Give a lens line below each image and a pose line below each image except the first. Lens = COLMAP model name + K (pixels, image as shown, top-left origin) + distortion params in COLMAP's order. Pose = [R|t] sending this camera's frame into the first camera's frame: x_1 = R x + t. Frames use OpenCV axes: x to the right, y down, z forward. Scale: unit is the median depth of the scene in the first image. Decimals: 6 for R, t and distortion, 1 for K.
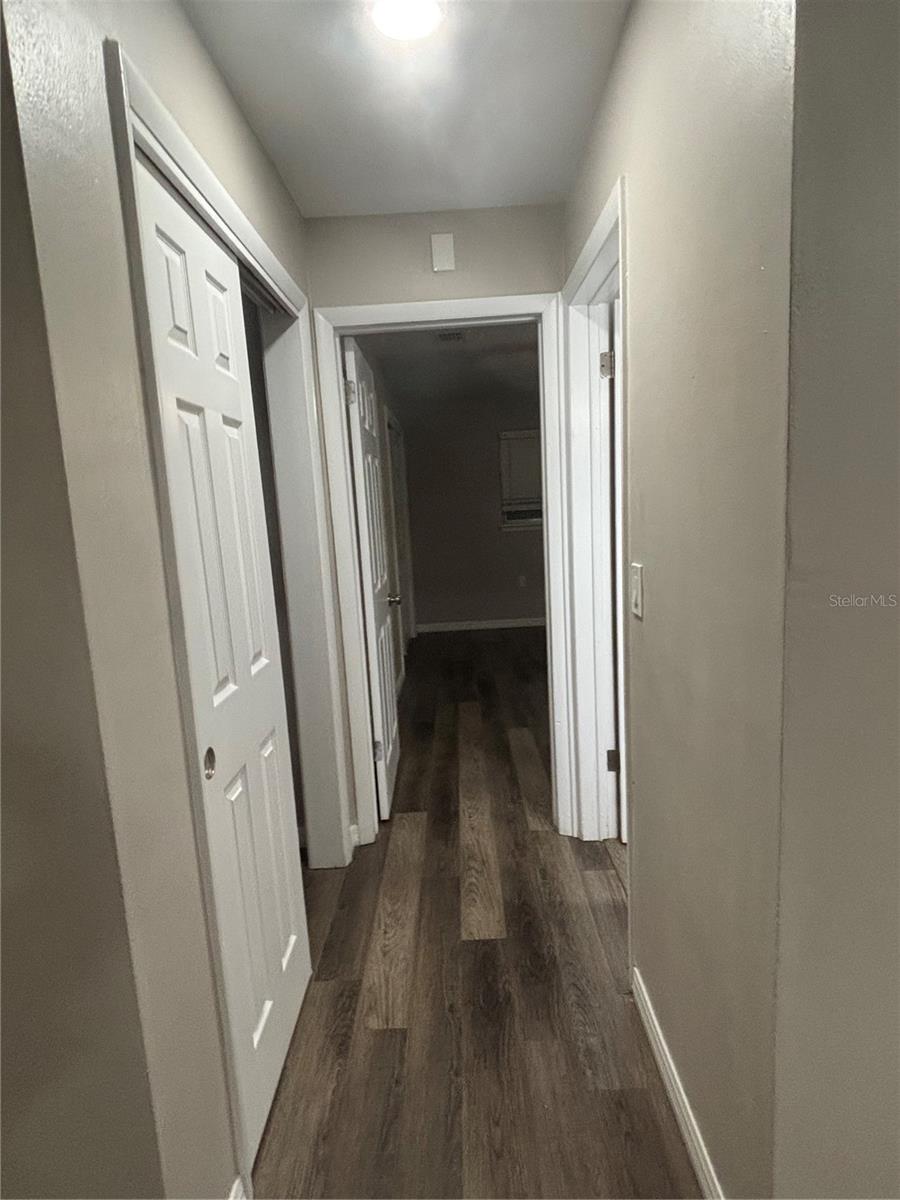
lens RADIAL K [[662.7, 0, 450.0], [0, 662.7, 600.0], [0, 0, 1]] dist [0.045206, -0.047213]
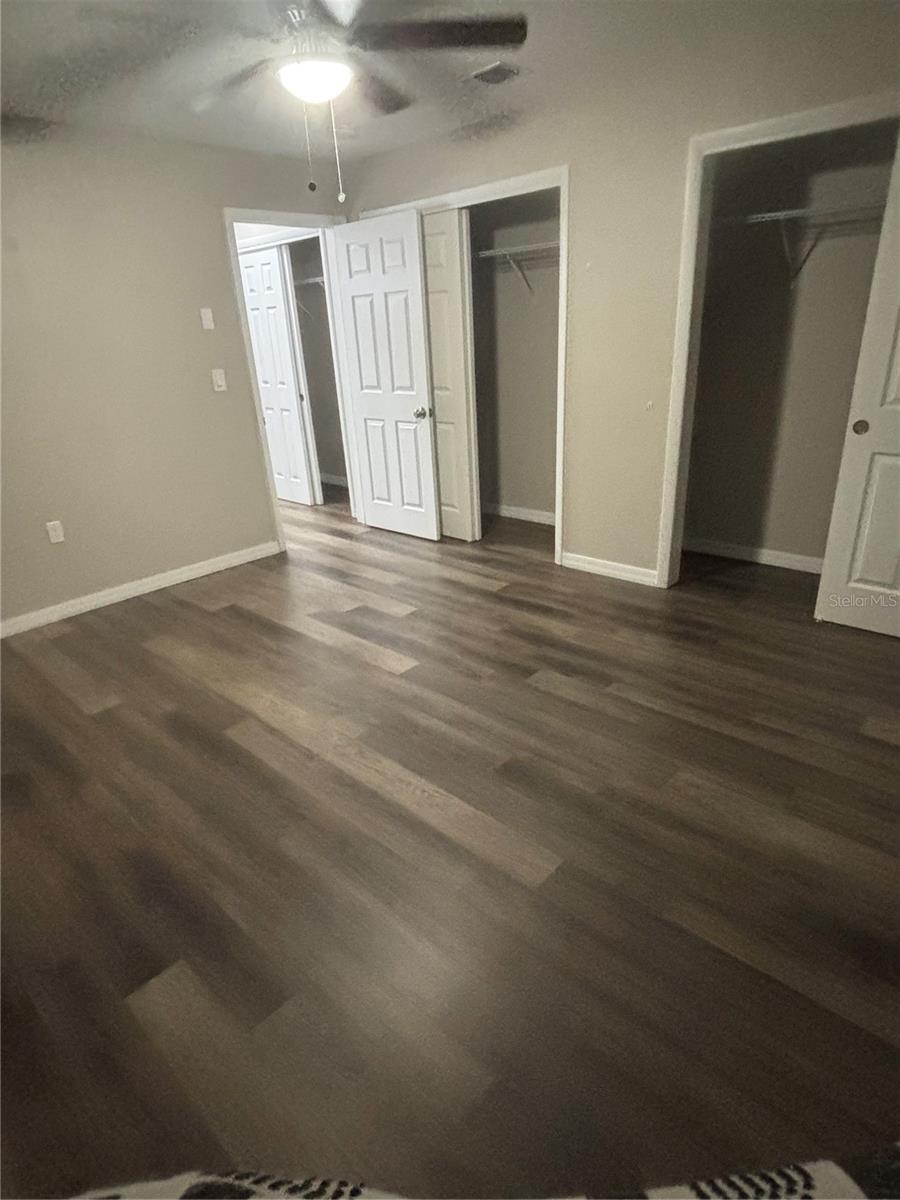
lens RADIAL K [[662.7, 0, 450.0], [0, 662.7, 600.0], [0, 0, 1]] dist [0.045206, -0.047213]
pose [[-0.671681, 0.370053, -0.641799, 0.724709], [-0.022841, 0.855556, 0.517206, -0.308618], [0.740488, 0.362057, -0.566208, 1.688069]]
